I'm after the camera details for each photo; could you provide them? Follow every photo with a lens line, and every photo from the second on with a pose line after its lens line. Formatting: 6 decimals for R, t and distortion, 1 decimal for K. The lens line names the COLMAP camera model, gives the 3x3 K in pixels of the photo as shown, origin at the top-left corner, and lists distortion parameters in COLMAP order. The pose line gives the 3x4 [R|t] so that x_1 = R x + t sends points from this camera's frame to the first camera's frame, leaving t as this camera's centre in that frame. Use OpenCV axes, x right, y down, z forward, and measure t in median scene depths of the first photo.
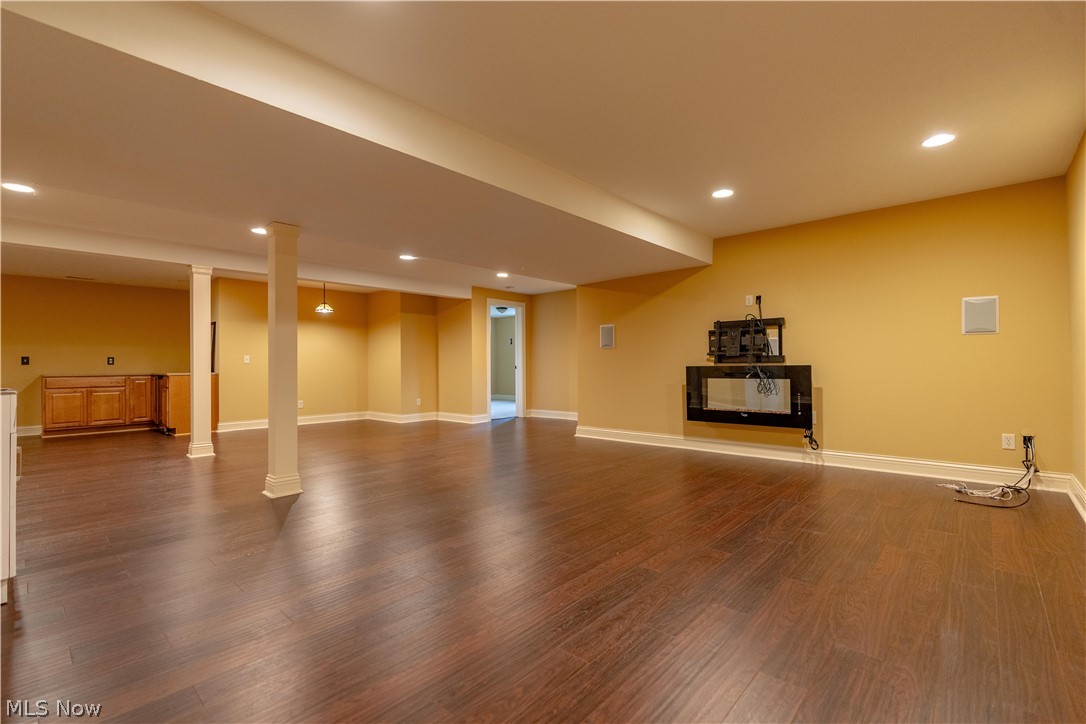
lens RADIAL K [[483.9, 0, 548.4], [0, 483.9, 361.6], [0, 0, 1]] dist [-0.003210, 0.000047]
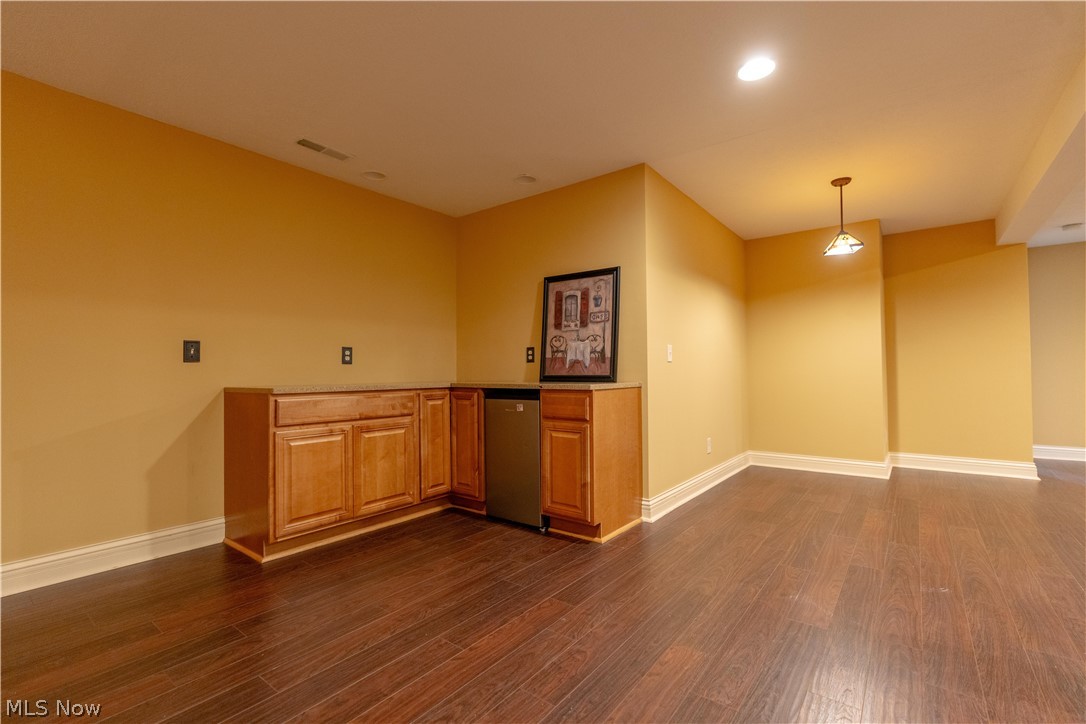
lens RADIAL K [[483.9, 0, 537.7], [0, 483.9, 366.0], [0, 0, 1]] dist [-0.003210, 0.000047]
pose [[0.997979, -0.000247, 0.063537, -0.818866], [0.000794, 0.999963, -0.008573, 0.012952], [-0.063533, 0.008606, 0.997943, 0.588488]]
